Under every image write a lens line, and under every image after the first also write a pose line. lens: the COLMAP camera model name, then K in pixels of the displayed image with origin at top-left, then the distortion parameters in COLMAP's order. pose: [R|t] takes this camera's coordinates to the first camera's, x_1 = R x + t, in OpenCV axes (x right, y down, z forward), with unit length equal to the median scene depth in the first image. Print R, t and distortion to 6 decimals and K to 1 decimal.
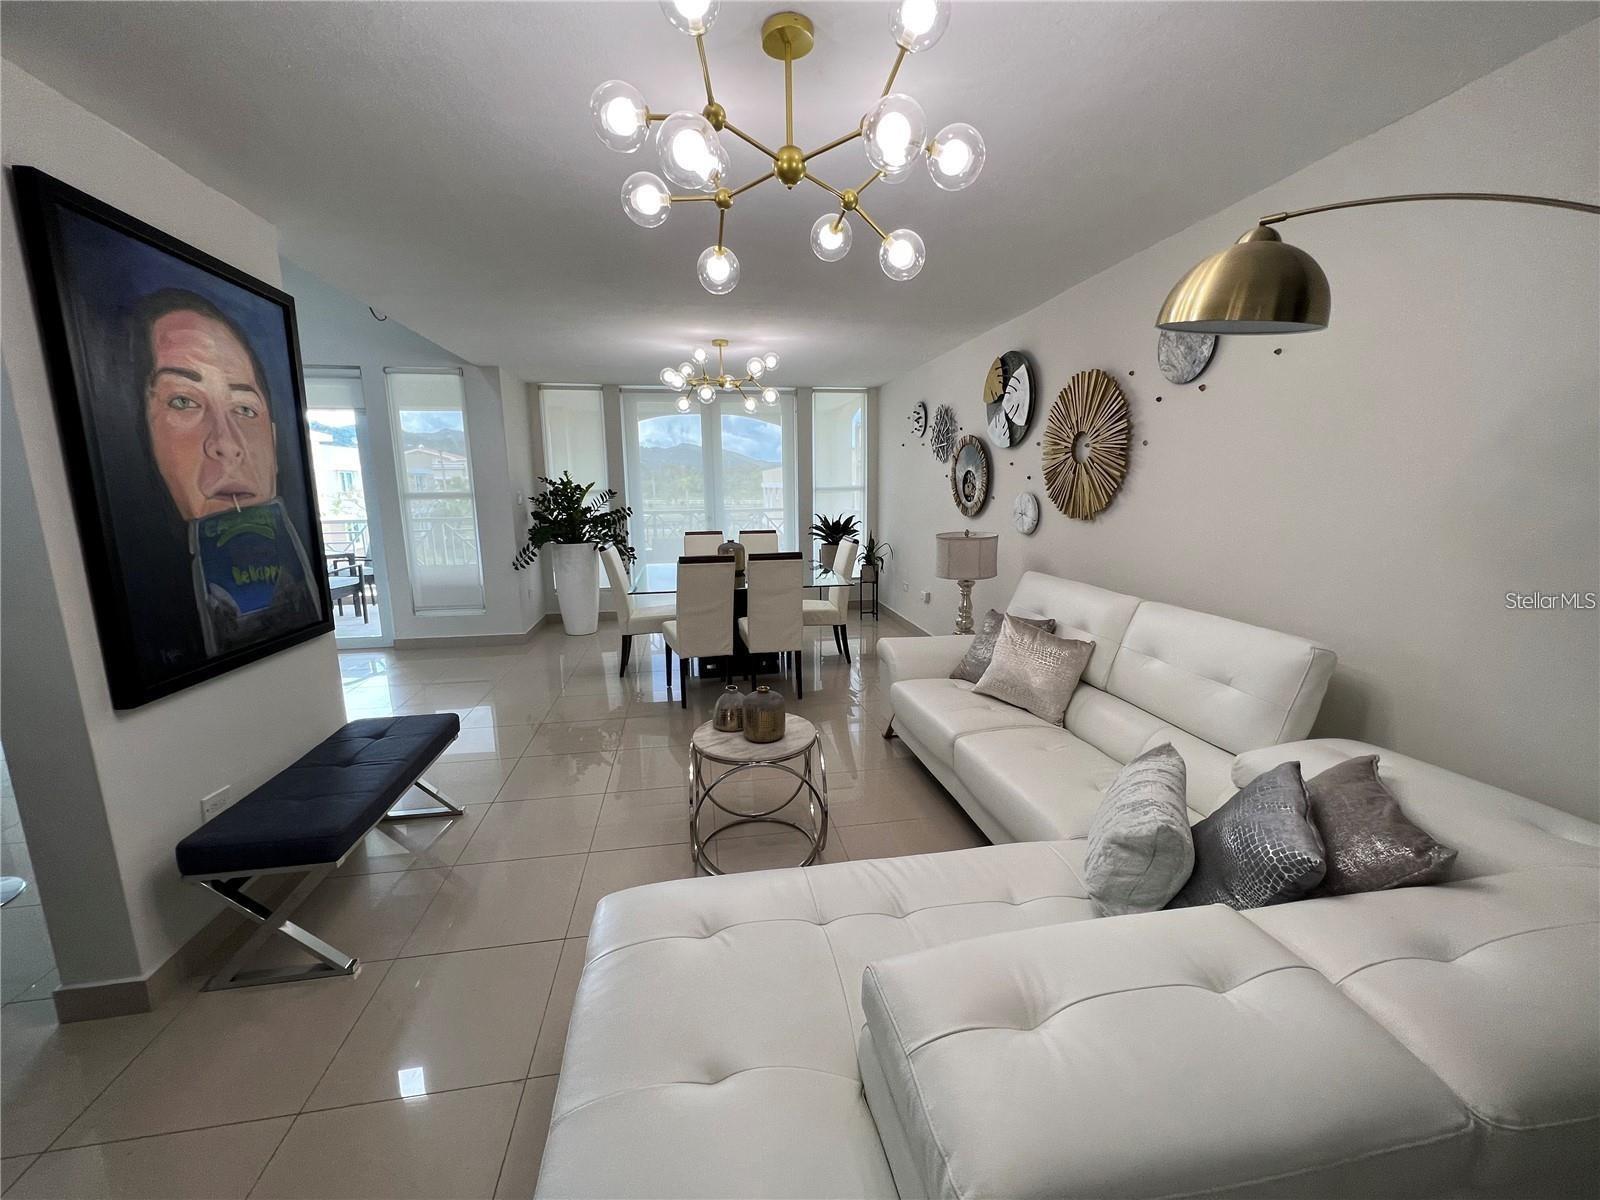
lens RADIAL K [[637.5, 0, 800.0], [0, 637.5, 600.0], [0, 0, 1]] dist [0.000057, 0.000026]
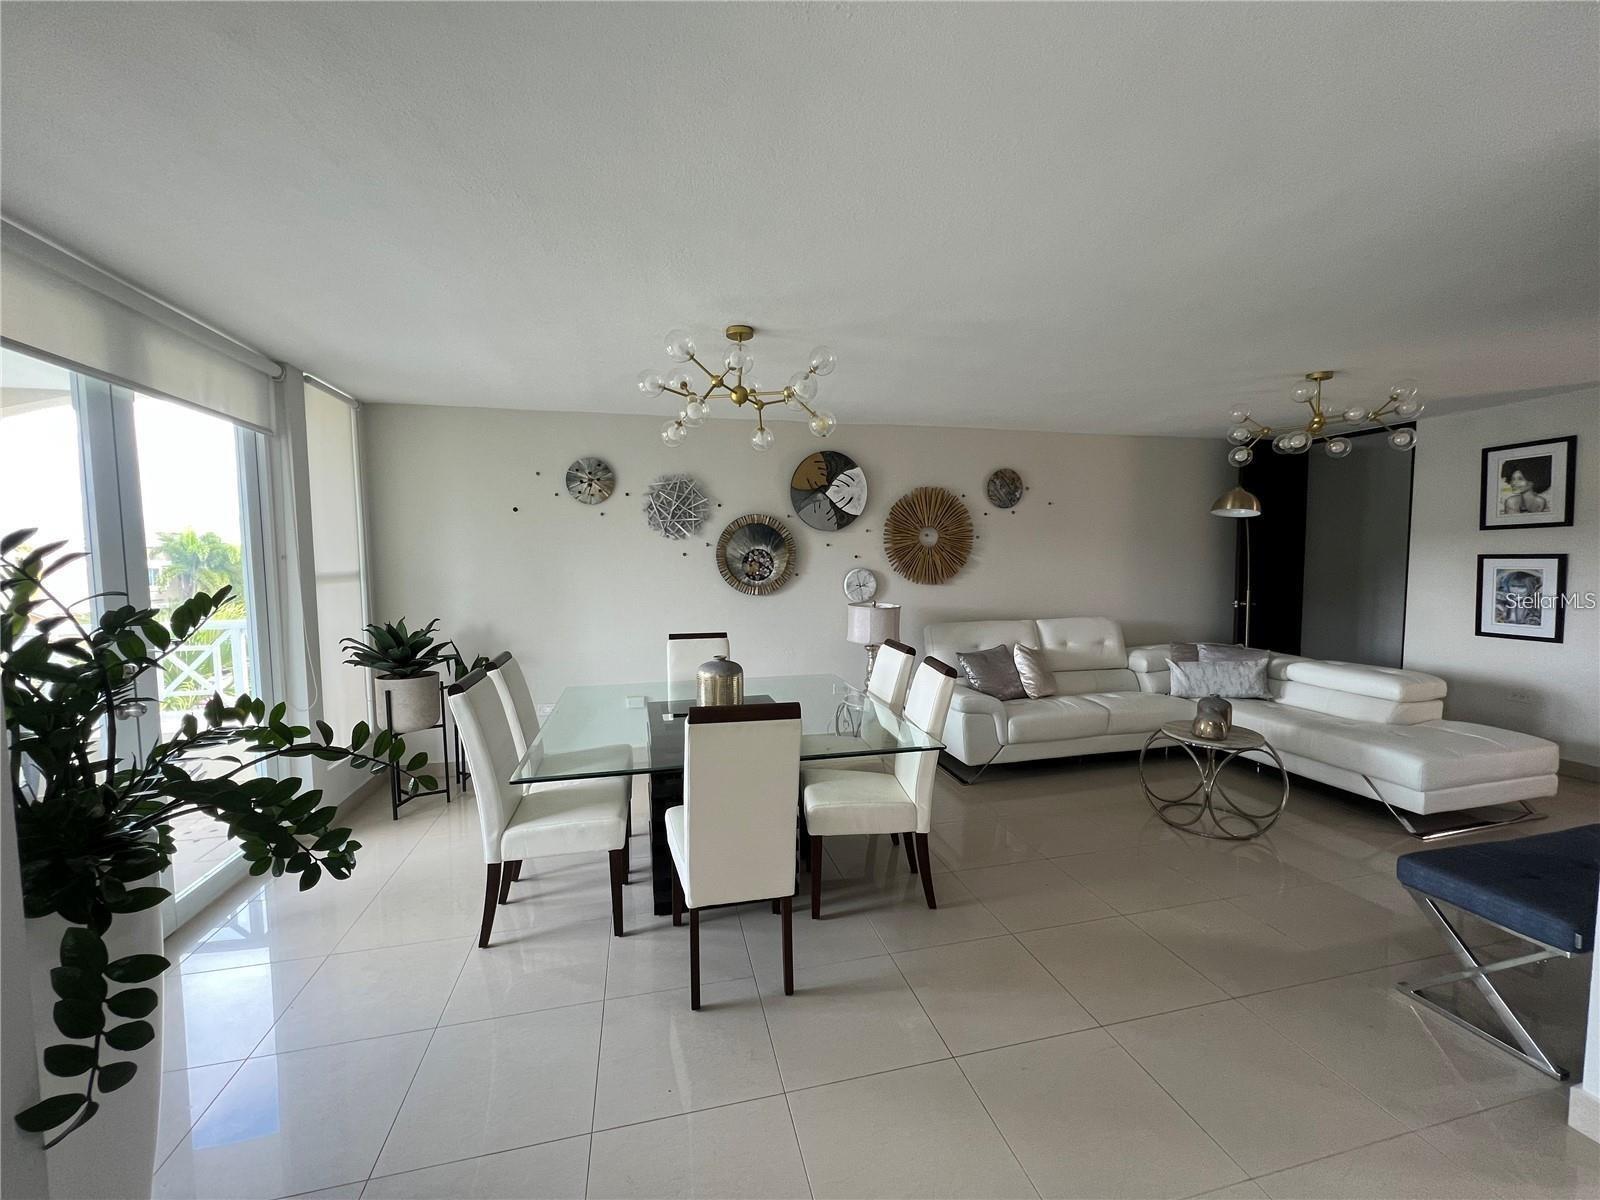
lens RADIAL K [[637.5, 0, 800.0], [0, 637.5, 600.0], [0, 0, 1]] dist [0.000057, 0.000026]
pose [[-0.063953, -0.067070, 0.995697, -0.849005], [0.188947, 0.978879, 0.078073, -0.222194], [-0.979903, 0.193127, -0.049930, 1.158648]]
